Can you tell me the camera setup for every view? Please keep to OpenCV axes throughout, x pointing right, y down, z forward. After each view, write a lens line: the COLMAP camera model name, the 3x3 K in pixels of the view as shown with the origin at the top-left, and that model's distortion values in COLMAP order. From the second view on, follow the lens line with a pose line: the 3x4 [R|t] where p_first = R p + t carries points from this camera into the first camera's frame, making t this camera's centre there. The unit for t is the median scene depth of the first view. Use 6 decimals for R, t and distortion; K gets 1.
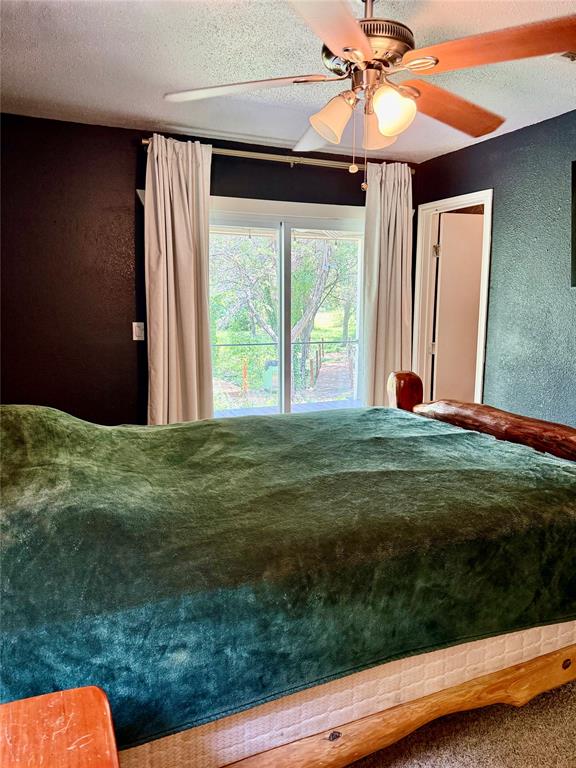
lens RADIAL K [[539.7, 0, 287.4], [0, 539.7, 386.4], [0, 0, 1]] dist [0.053733, -0.067392]
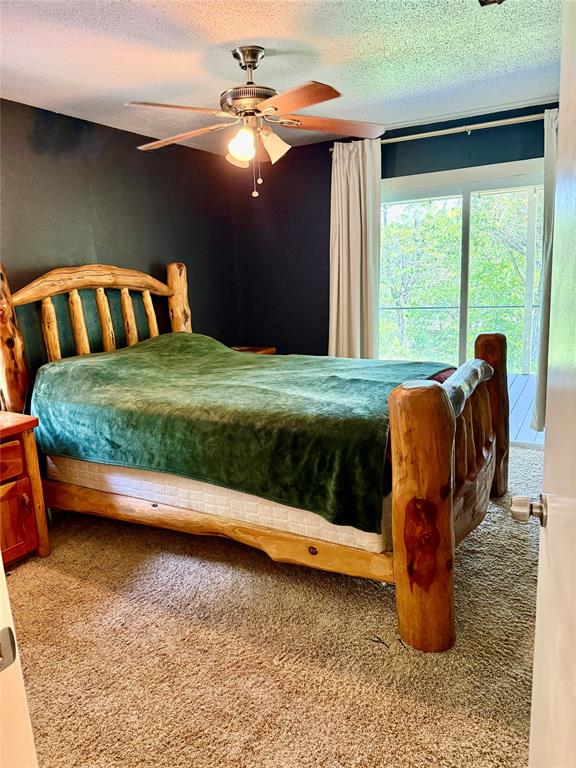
lens RADIAL K [[539.7, 0, 288.7], [0, 539.7, 380.4], [0, 0, 1]] dist [0.053733, -0.067392]
pose [[0.623221, 0.121329, -0.772577, 0.739332], [-0.084155, 0.992560, 0.087990, 0.005605], [0.777505, 0.010179, 0.628794, 0.078569]]
